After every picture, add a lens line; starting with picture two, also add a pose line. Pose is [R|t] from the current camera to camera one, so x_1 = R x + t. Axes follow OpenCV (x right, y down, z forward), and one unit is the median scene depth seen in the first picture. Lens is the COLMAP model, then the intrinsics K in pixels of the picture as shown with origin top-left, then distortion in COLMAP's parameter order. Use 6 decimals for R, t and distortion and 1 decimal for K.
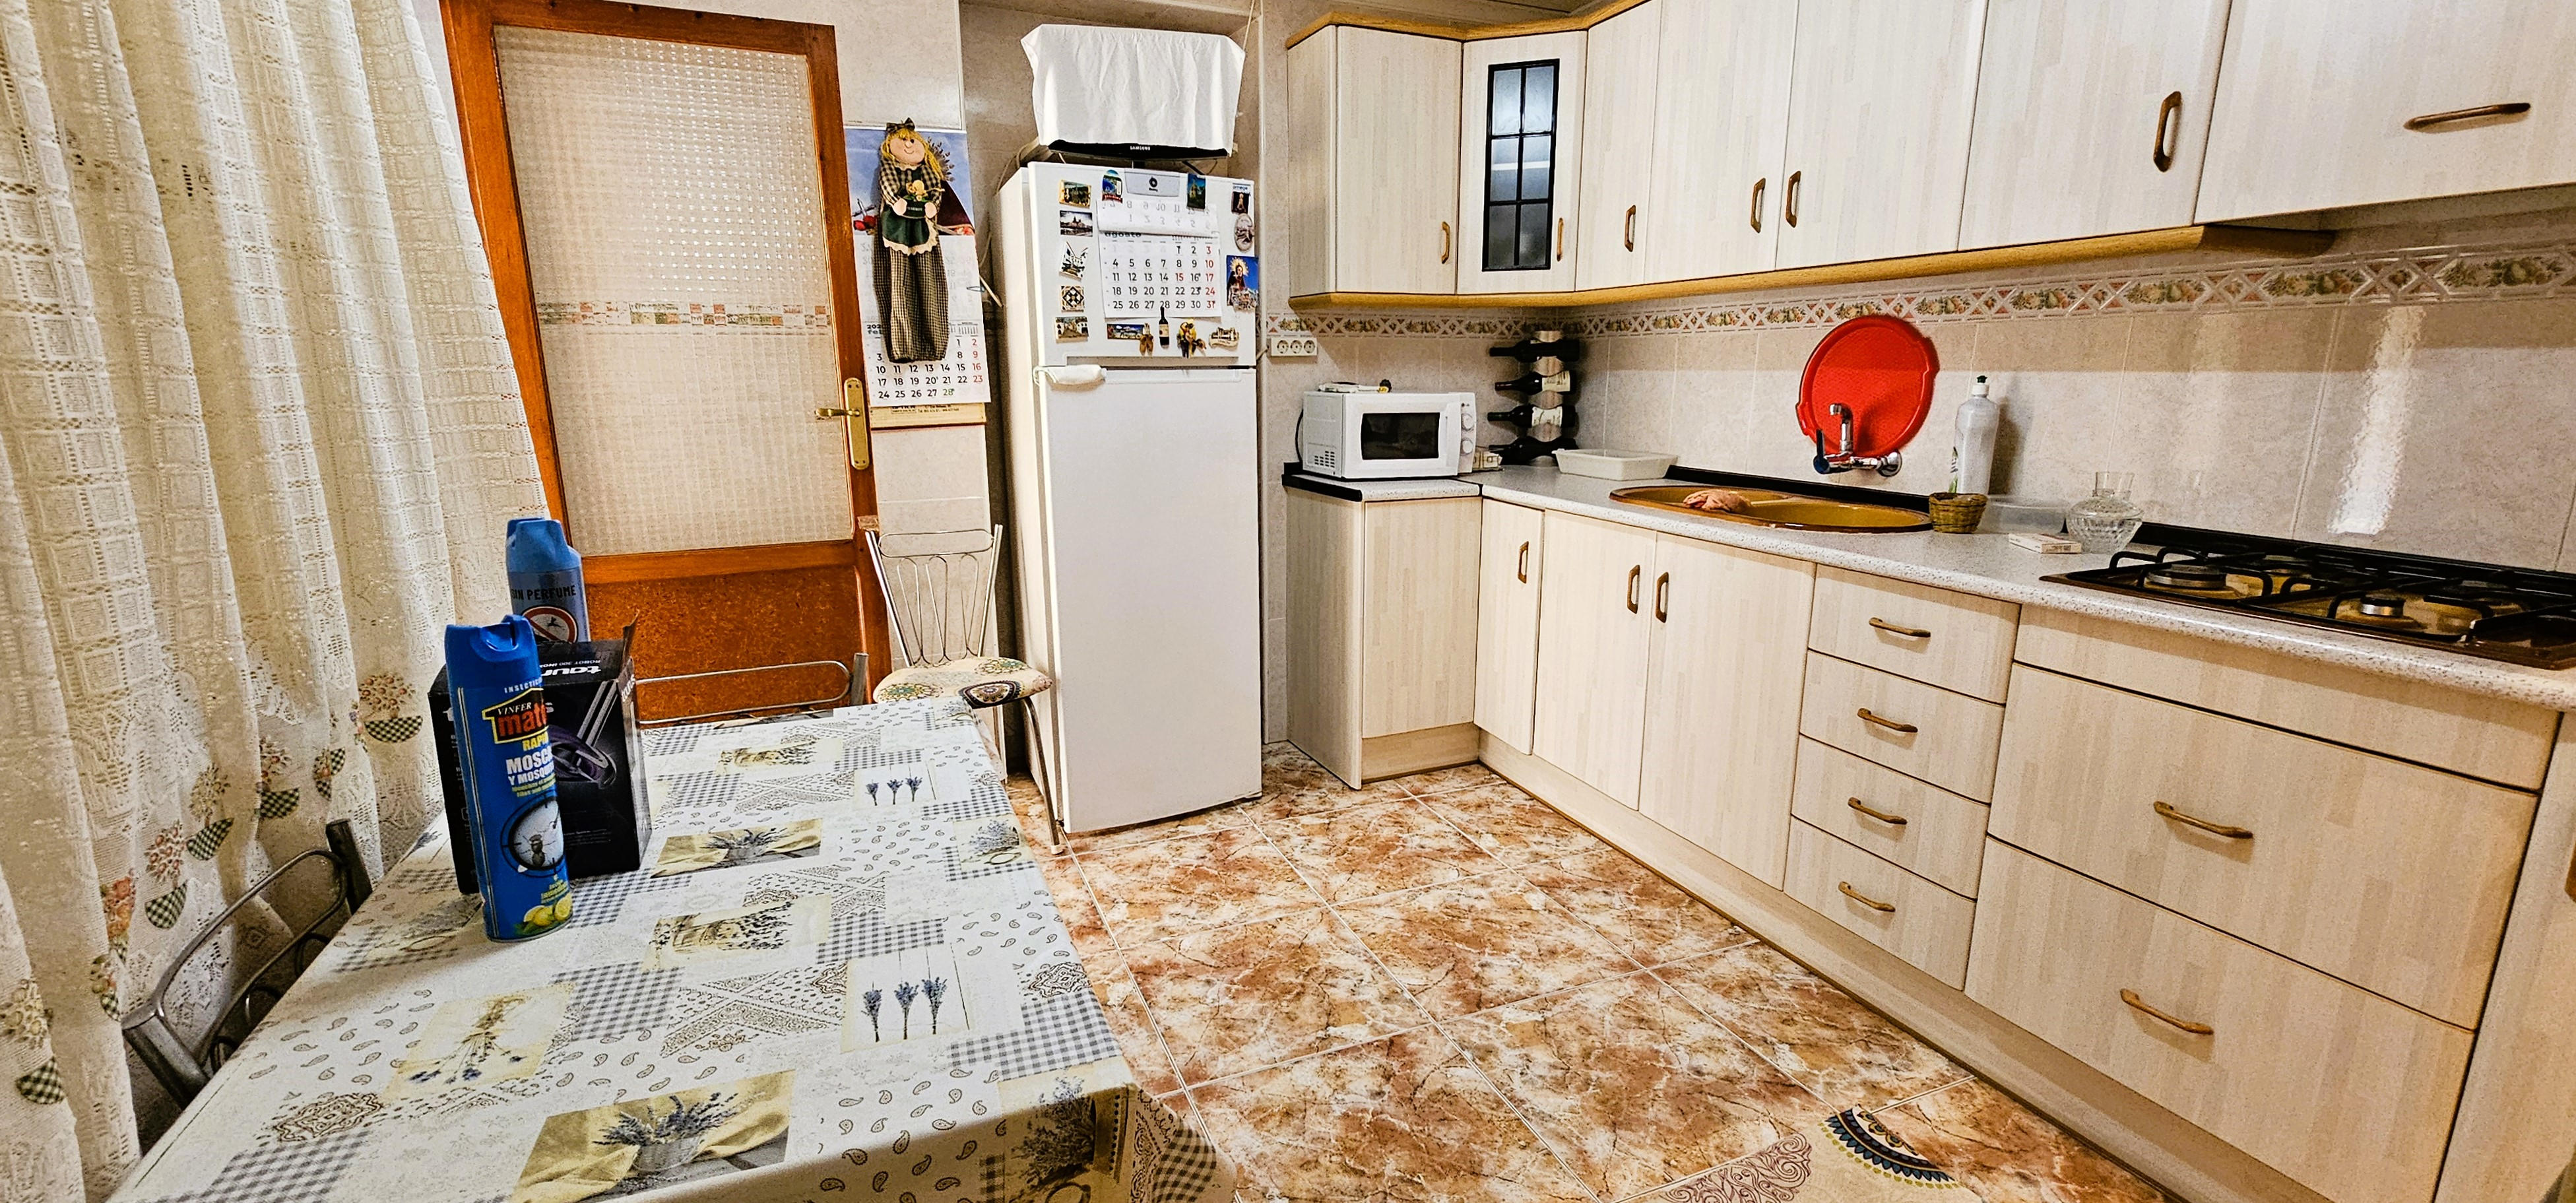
lens RADIAL K [[1055.9, 0, 1291.0], [0, 1055.9, 613.7], [0, 0, 1]] dist [-0.002020, 0.000652]
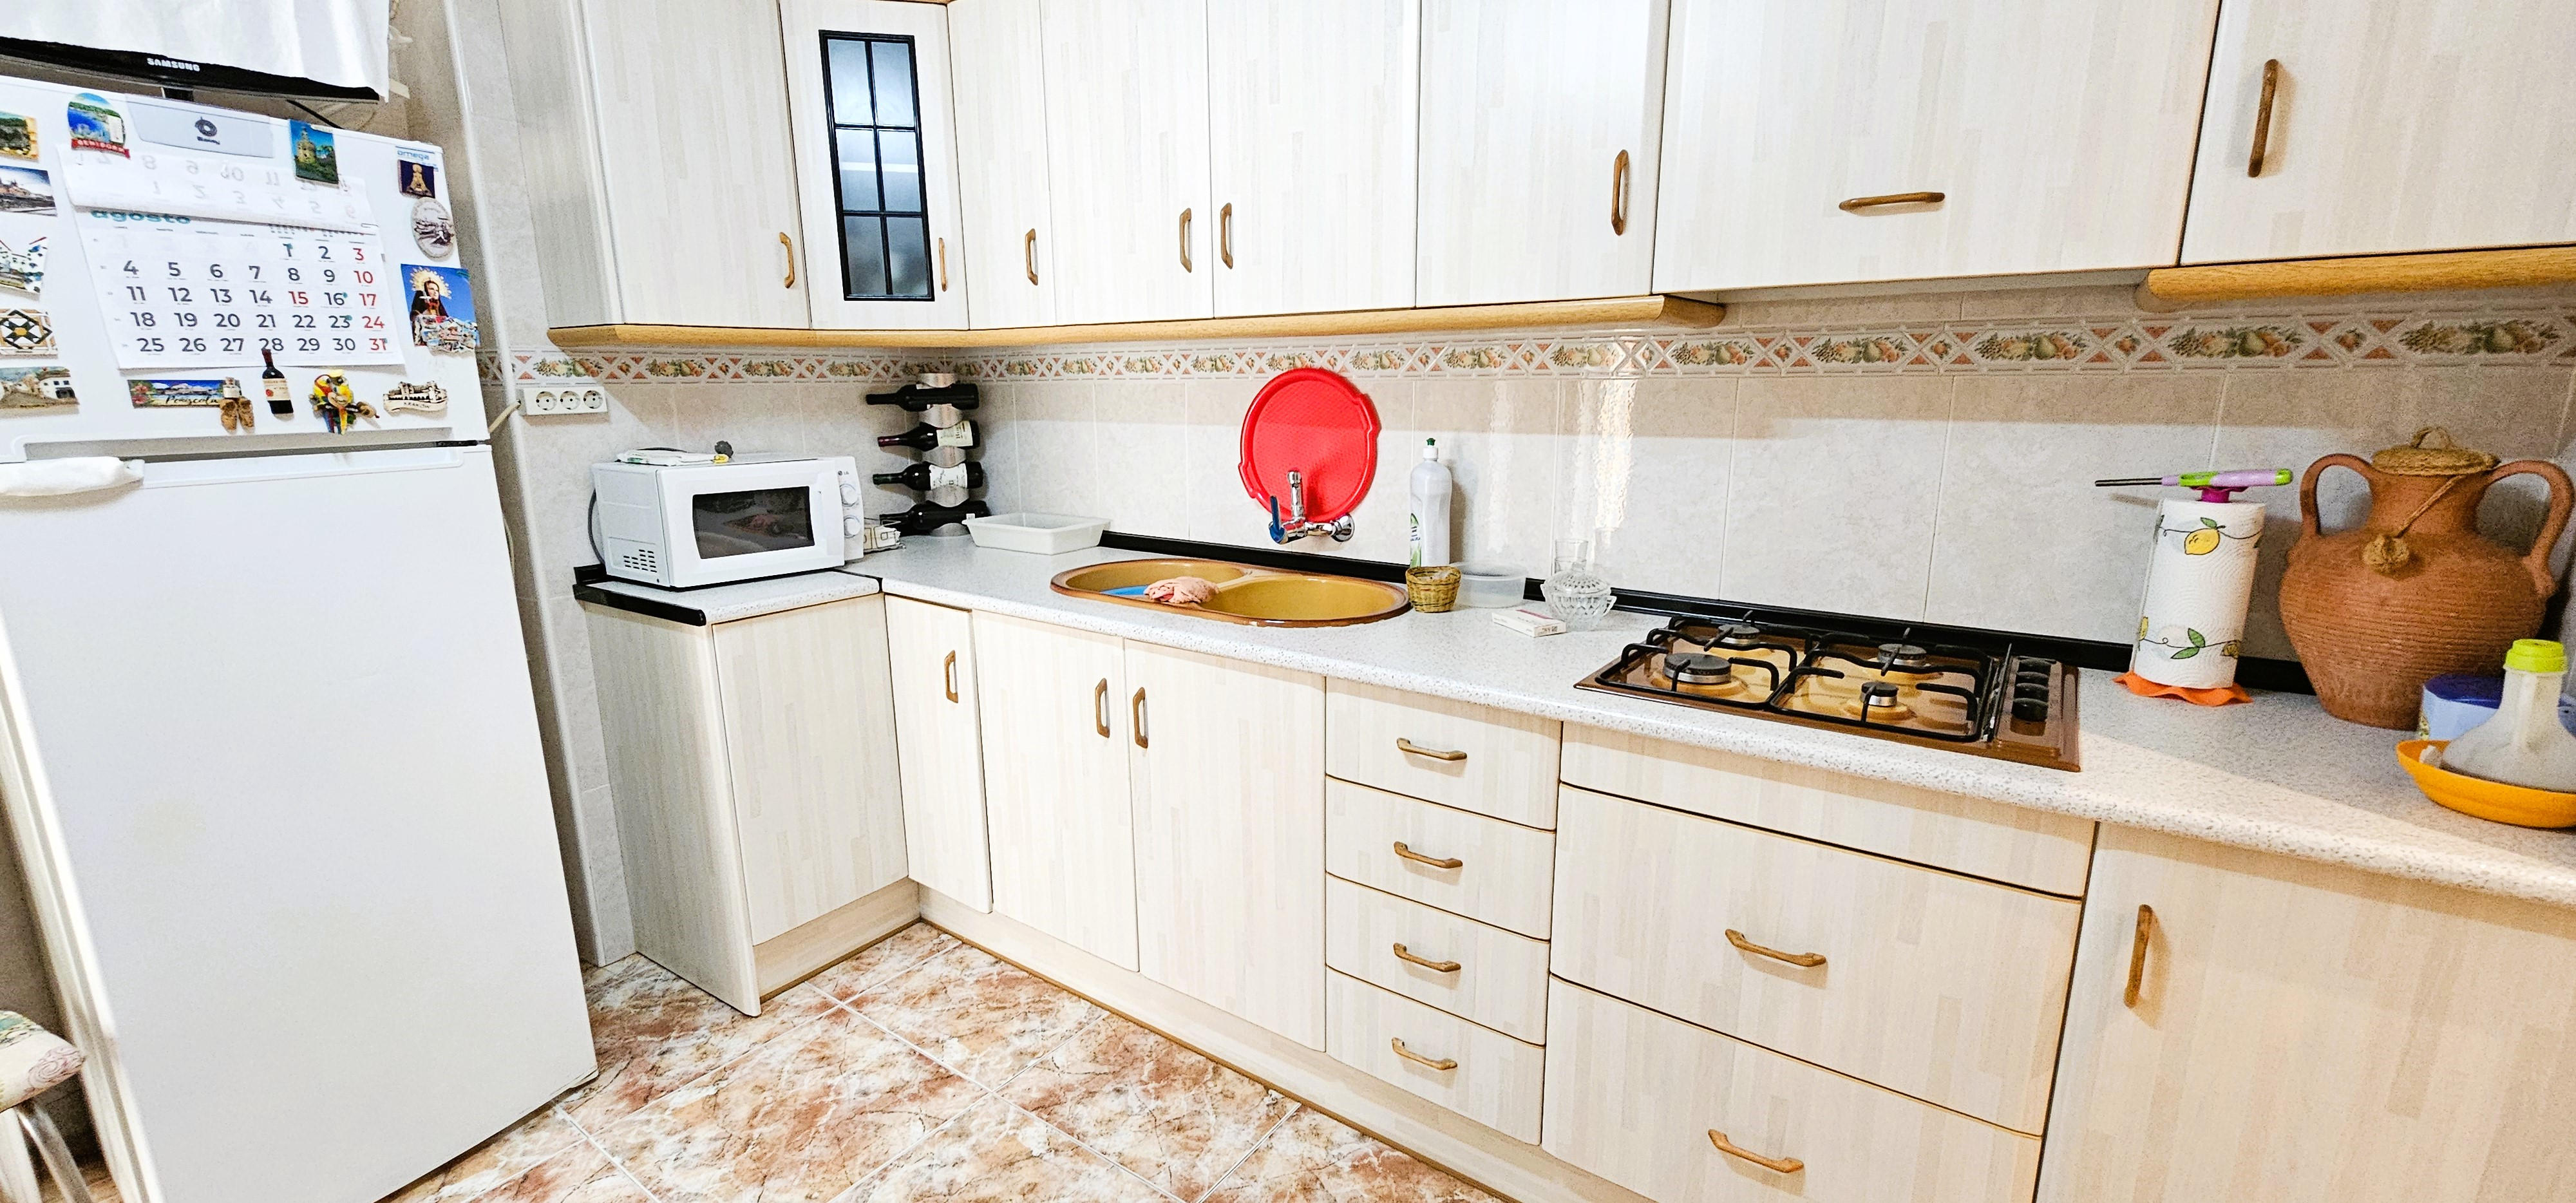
lens RADIAL K [[1055.9, 0, 1278.5], [0, 1055.9, 614.5], [0, 0, 1]] dist [-0.002020, 0.000652]
pose [[0.848073, -0.118006, 0.516572, 0.032496], [0.124672, 0.991956, 0.021925, -0.093430], [-0.515004, 0.045808, 0.855963, 0.238698]]
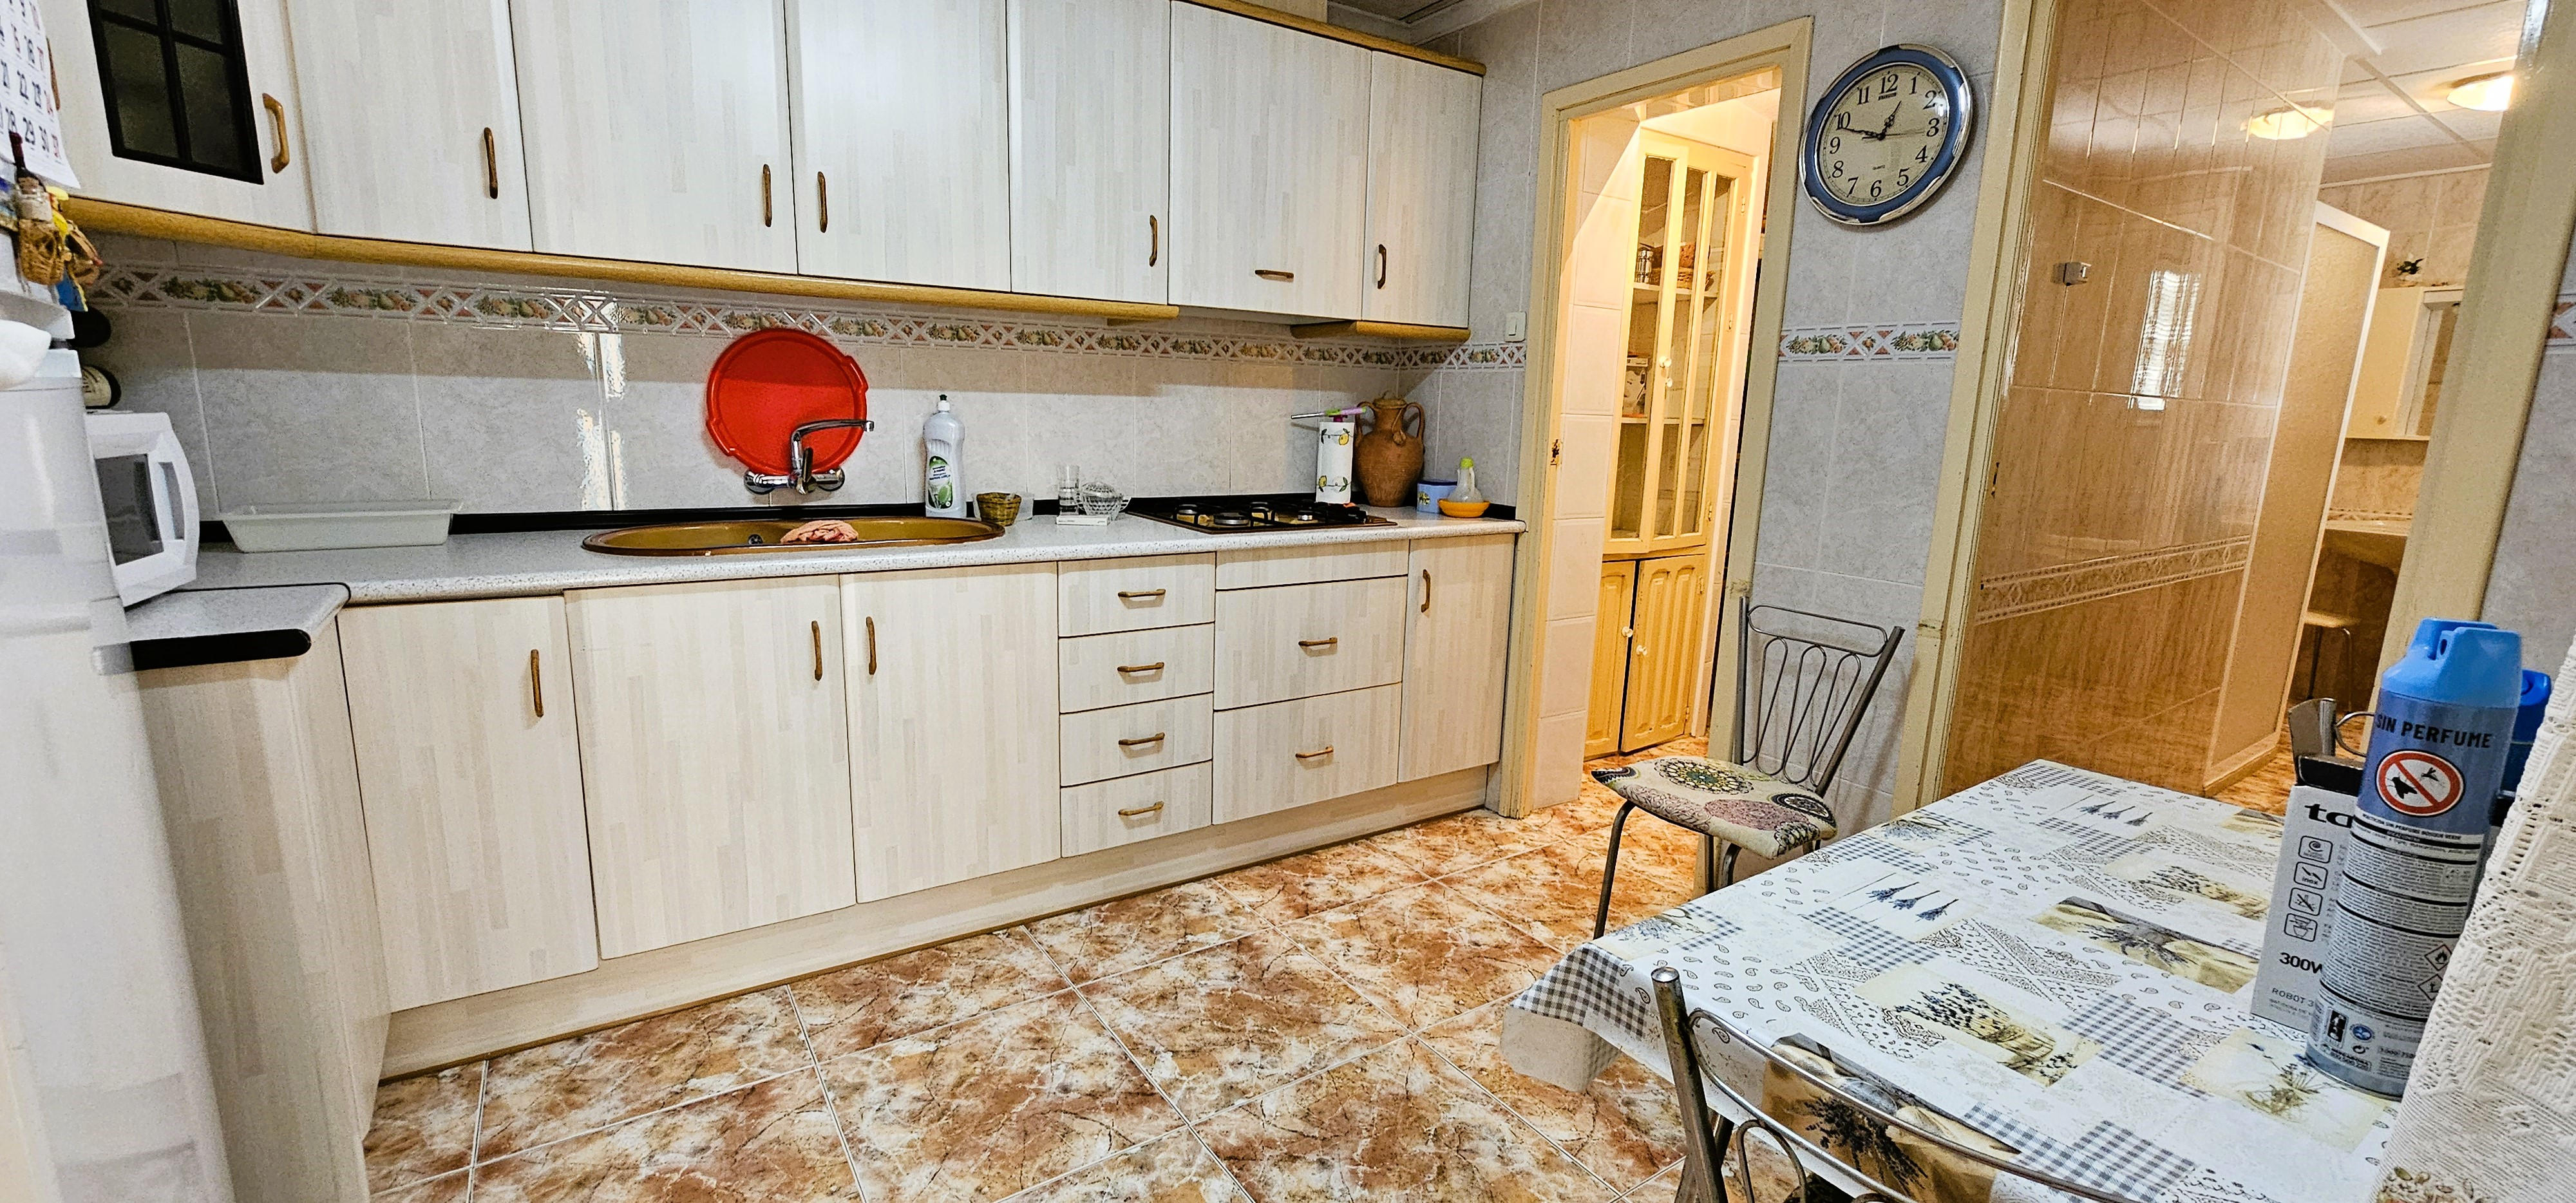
lens RADIAL K [[1055.9, 0, 1259.5], [0, 1055.9, 615.9], [0, 0, 1]] dist [-0.002020, 0.000652]
pose [[-0.184789, -0.194193, 0.963401, -0.509643], [0.197260, 0.953005, 0.229934, -0.166279], [-0.962778, 0.232529, -0.137799, 0.765748]]
